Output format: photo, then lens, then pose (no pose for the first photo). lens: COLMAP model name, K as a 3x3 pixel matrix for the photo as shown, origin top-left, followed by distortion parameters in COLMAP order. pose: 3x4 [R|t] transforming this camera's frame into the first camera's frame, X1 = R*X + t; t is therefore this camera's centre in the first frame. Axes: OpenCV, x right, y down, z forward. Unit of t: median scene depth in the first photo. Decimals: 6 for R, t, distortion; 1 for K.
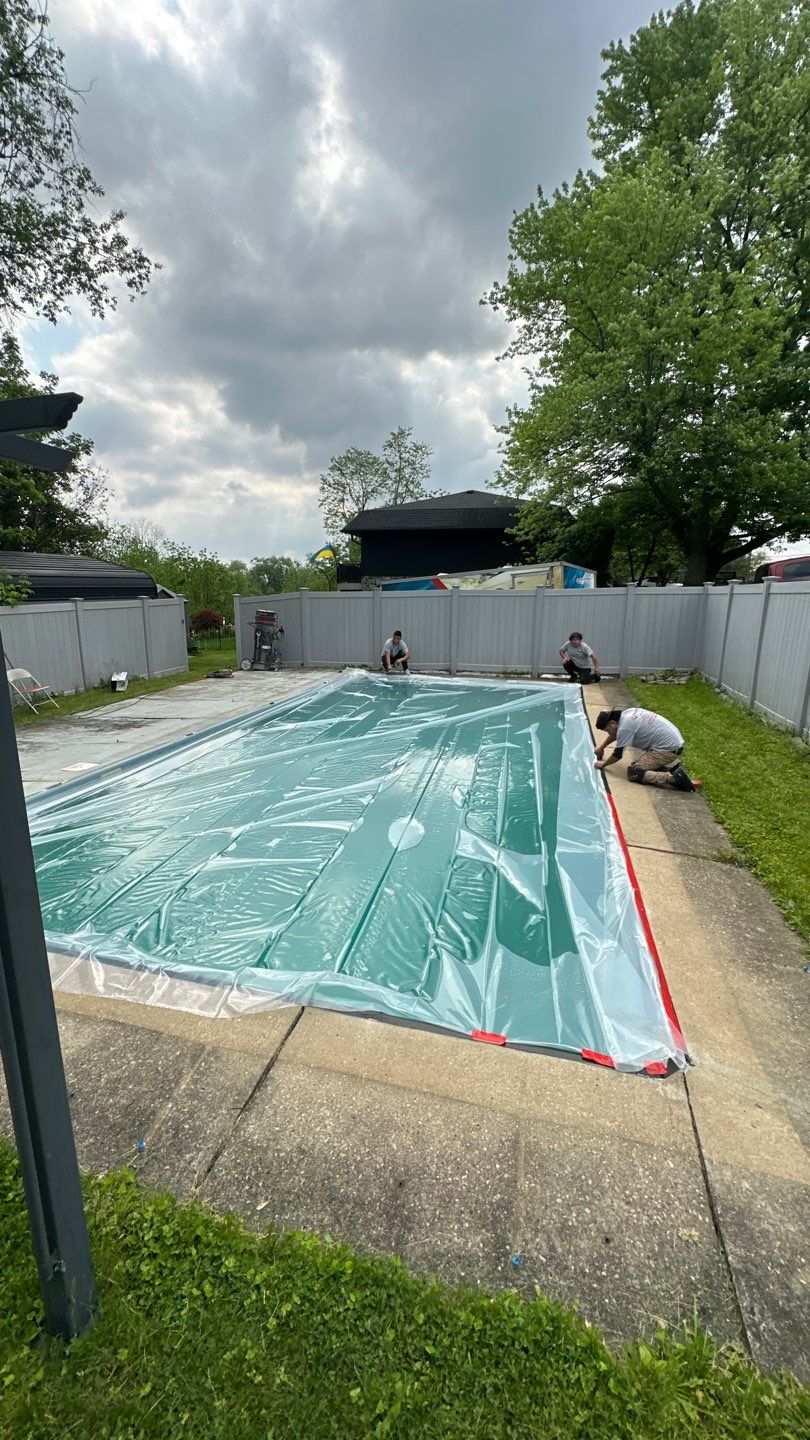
lens RADIAL K [[573.4, 0, 400.8], [0, 573.4, 714.8], [0, 0, 1]] dist [-0.004231, 0.000796]
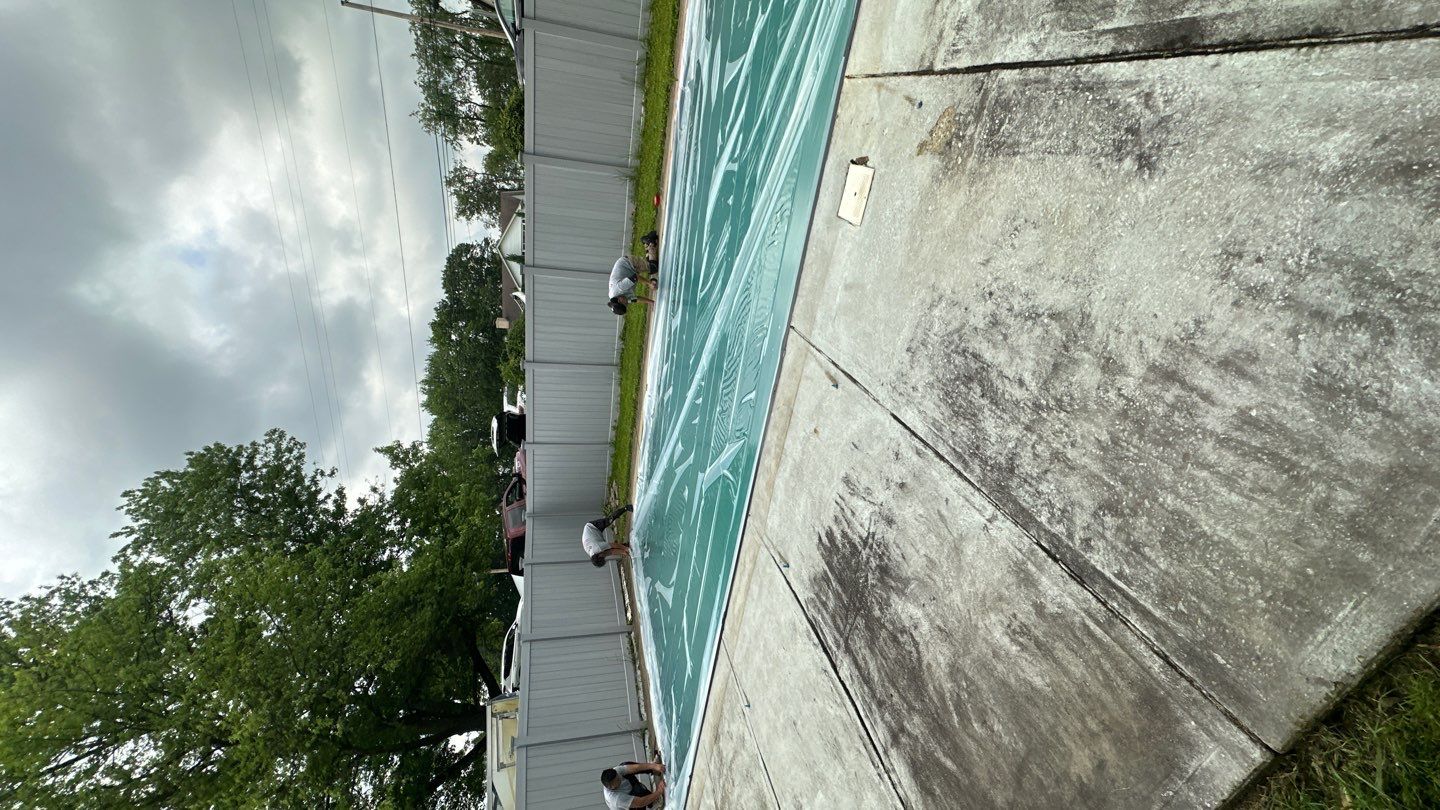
lens RADIAL K [[573.4, 0, 724.5], [0, 573.4, 403.7], [0, 0, 1]] dist [-0.004231, 0.000796]
pose [[-0.280730, -0.231077, 0.931555, -0.325928], [0.952314, -0.187942, 0.240366, -0.052403], [0.119535, 0.954610, 0.272819, 0.325629]]
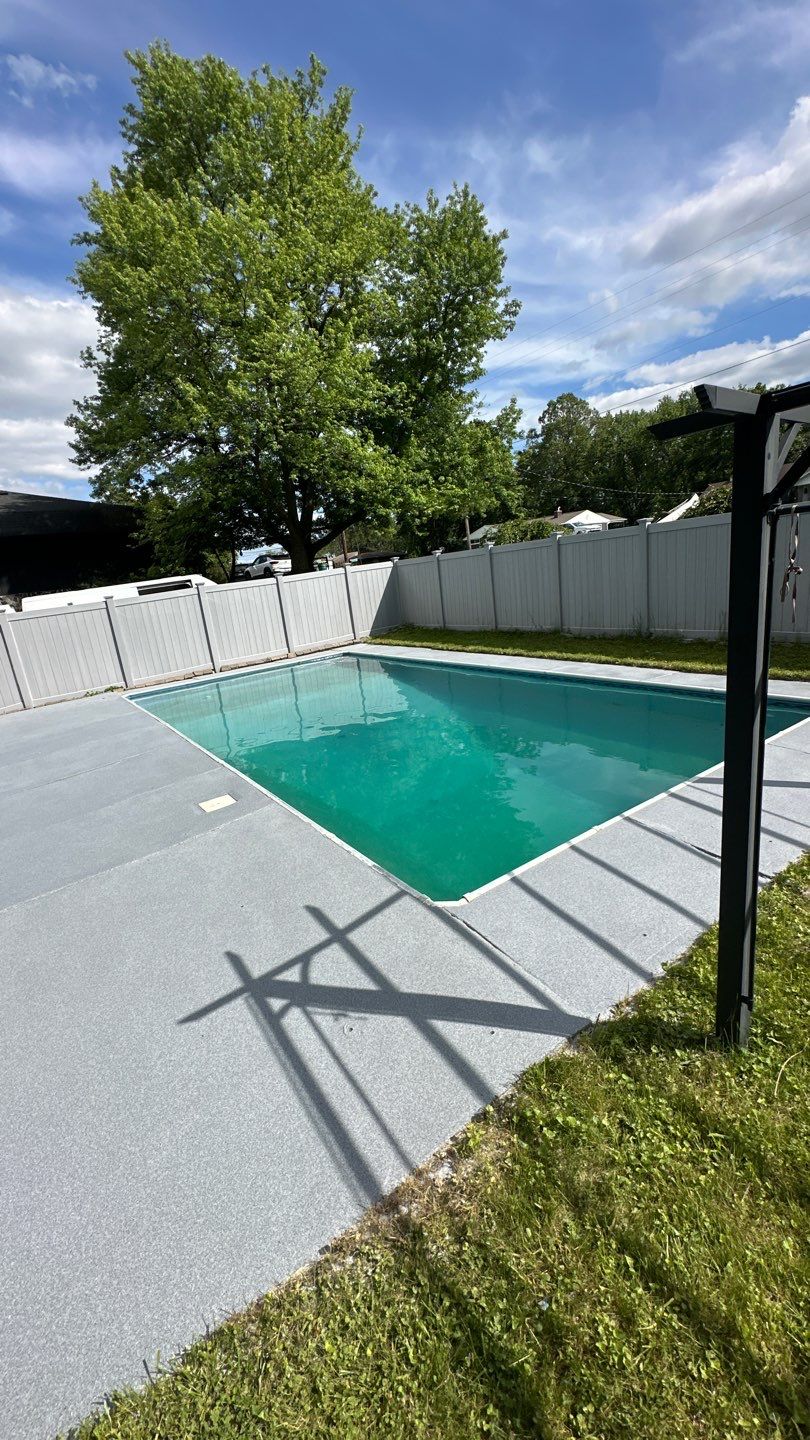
lens RADIAL K [[573.4, 0, 404.7], [0, 573.4, 720.3], [0, 0, 1]] dist [-0.004231, 0.000796]
pose [[0.641209, -0.273681, 0.716903, -0.299152], [0.276313, 0.953916, 0.117023, -0.013175], [-0.715893, 0.123053, 0.687281, 0.071371]]
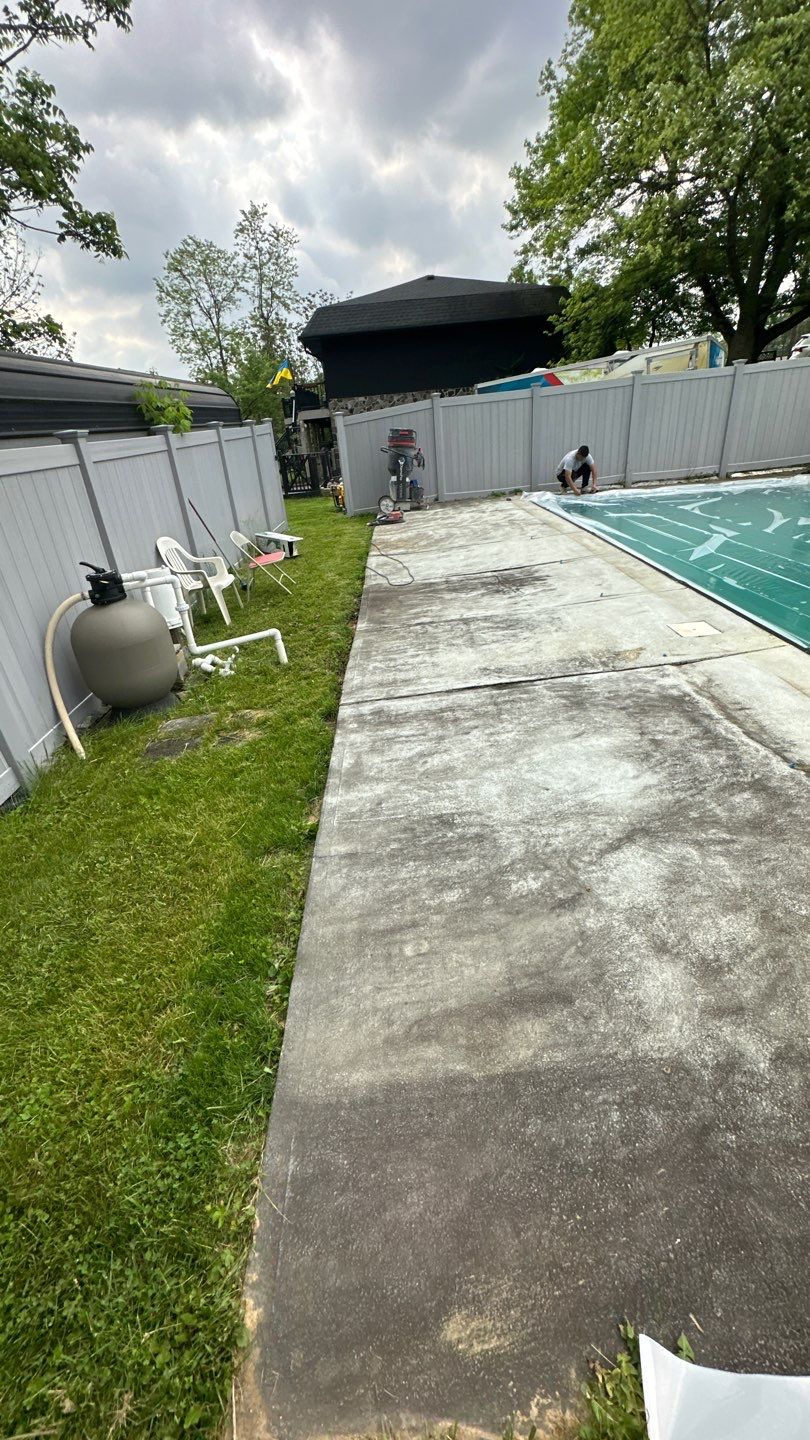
lens RADIAL K [[573.4, 0, 402.3], [0, 573.4, 721.2], [0, 0, 1]] dist [-0.004231, 0.000796]
pose [[0.957740, -0.198991, 0.207694, -0.331614], [0.139965, 0.953235, 0.267868, -0.009643], [-0.251285, -0.227478, 0.940803, 0.137935]]
